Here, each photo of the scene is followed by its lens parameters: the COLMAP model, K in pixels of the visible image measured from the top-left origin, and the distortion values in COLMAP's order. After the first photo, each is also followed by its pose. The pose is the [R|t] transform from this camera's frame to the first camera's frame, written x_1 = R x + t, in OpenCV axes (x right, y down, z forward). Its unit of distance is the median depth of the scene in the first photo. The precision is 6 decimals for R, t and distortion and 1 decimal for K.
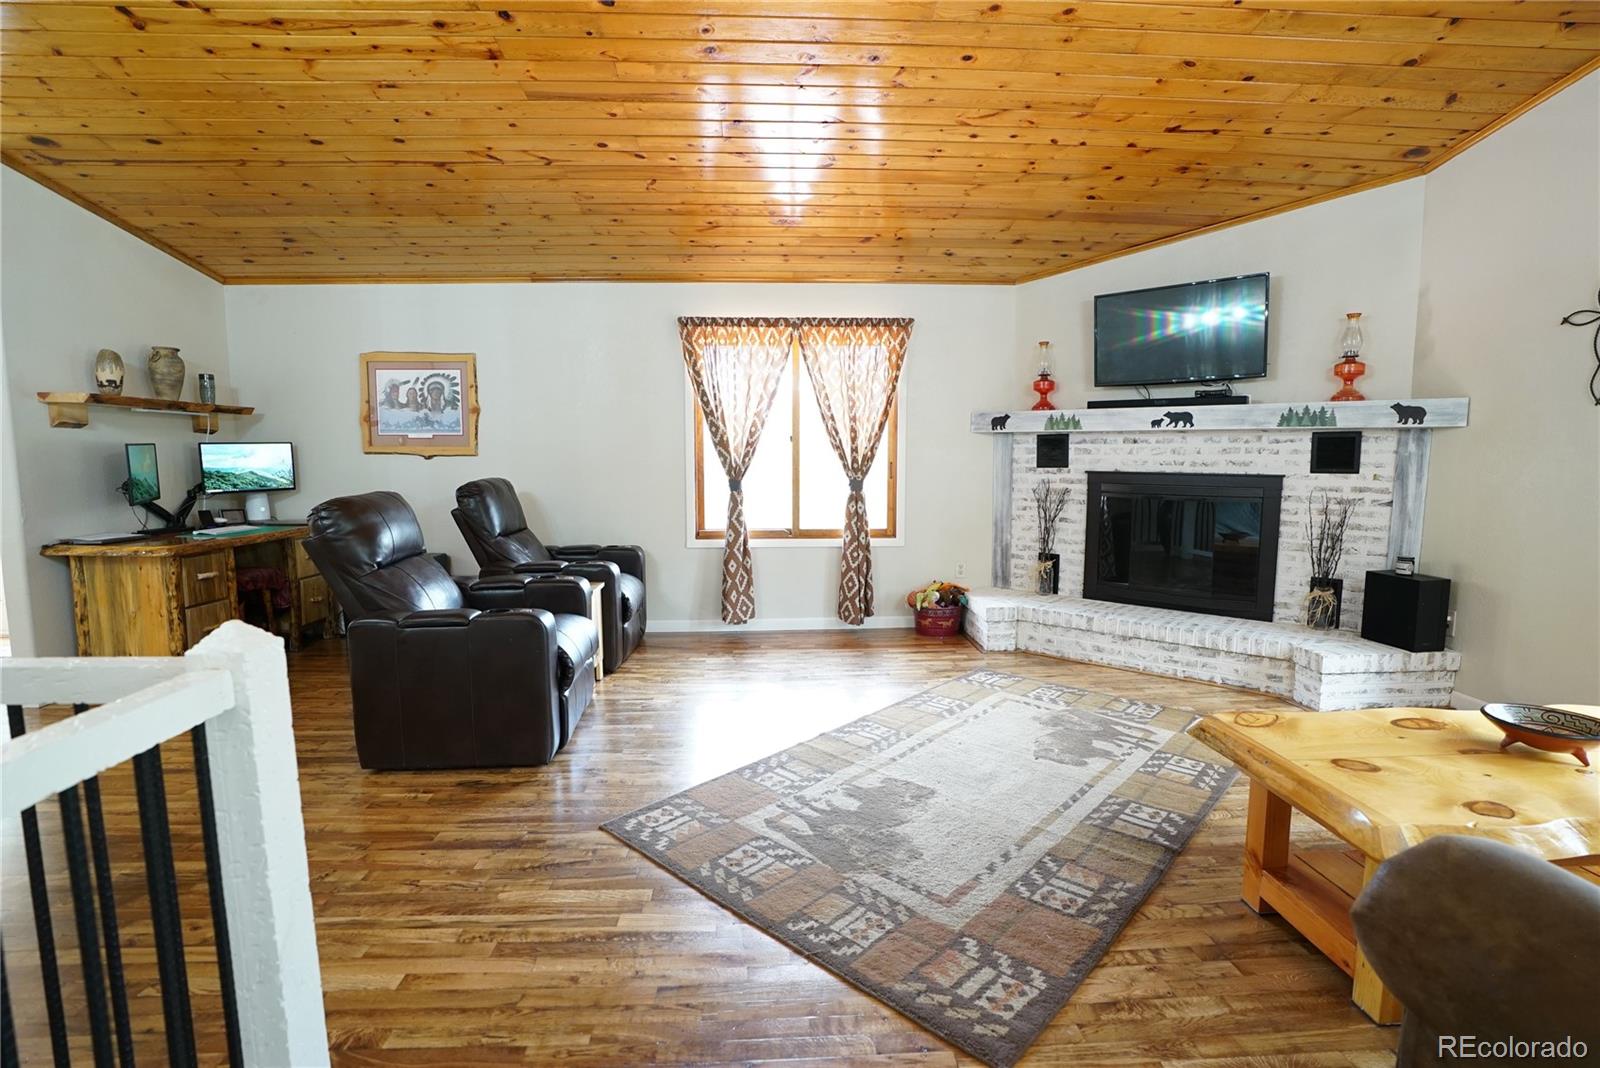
lens RADIAL K [[741.0, 0, 801.7], [0, 741.0, 530.0], [0, 0, 1]] dist [-0.072274, 0.028178]
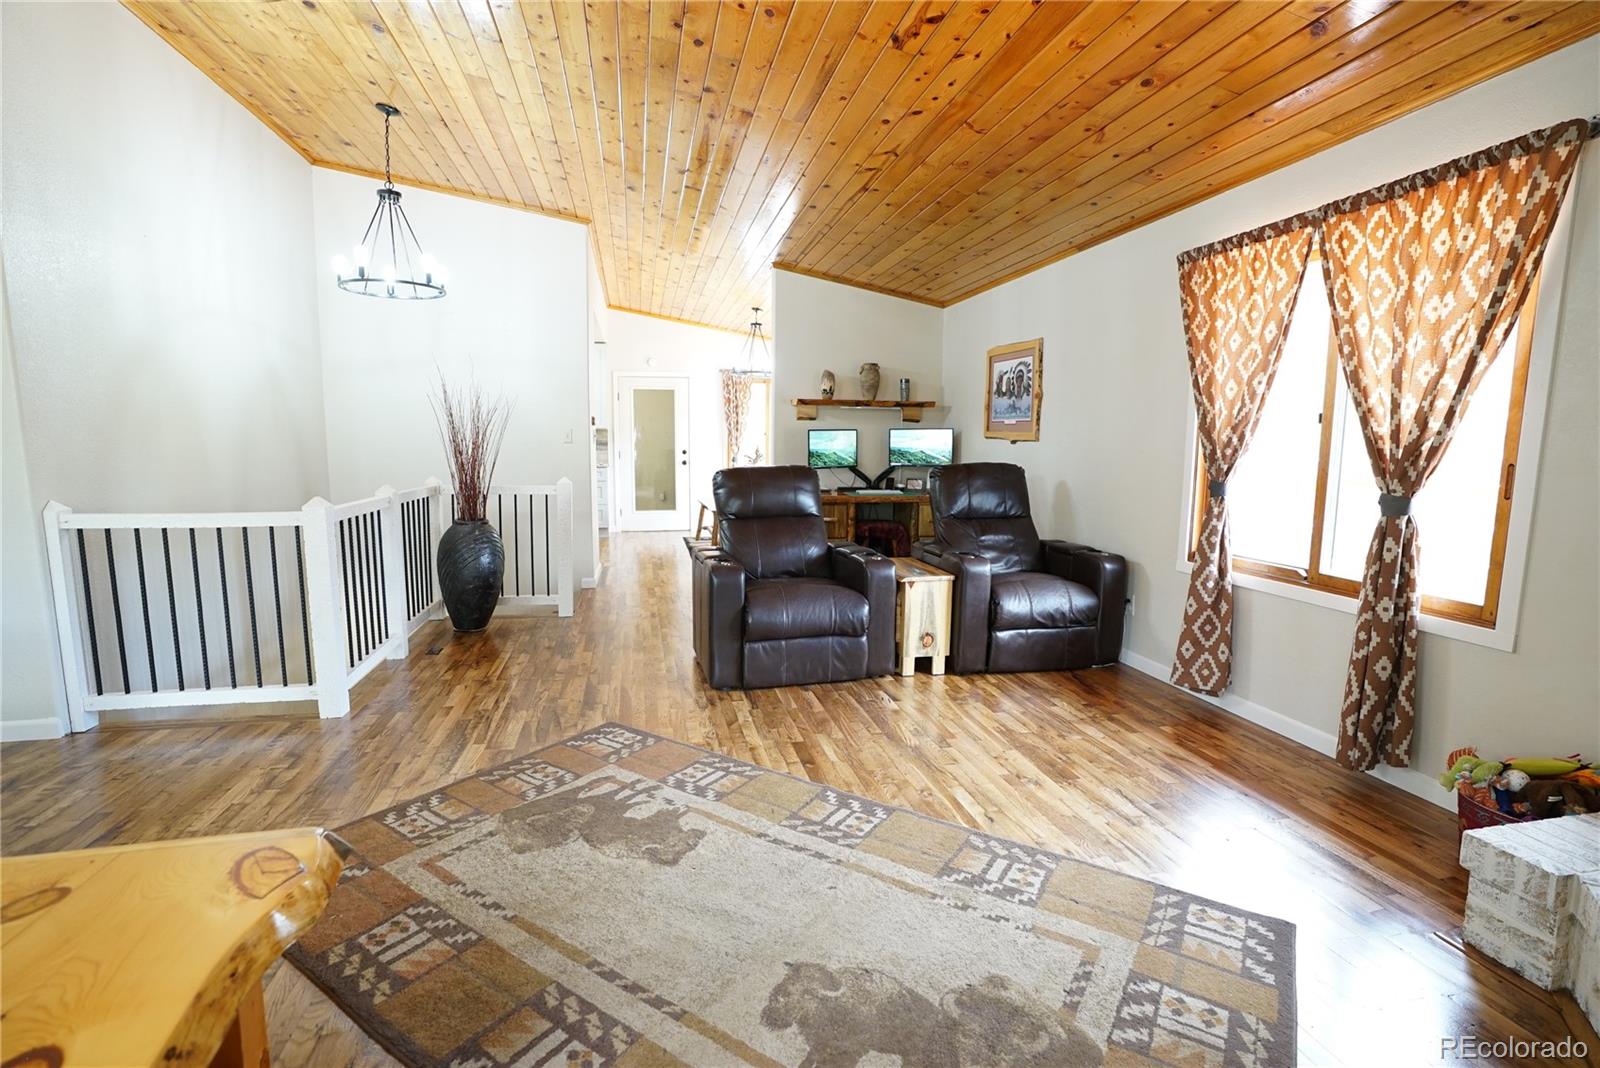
lens RADIAL K [[741.0, 0, 801.7], [0, 741.0, 530.0], [0, 0, 1]] dist [-0.072274, 0.028178]
pose [[0.169276, 0.121288, -0.978077, 0.549977], [-0.108304, 0.988678, 0.103859, -0.056949], [0.979600, 0.088349, 0.180496, 0.572833]]
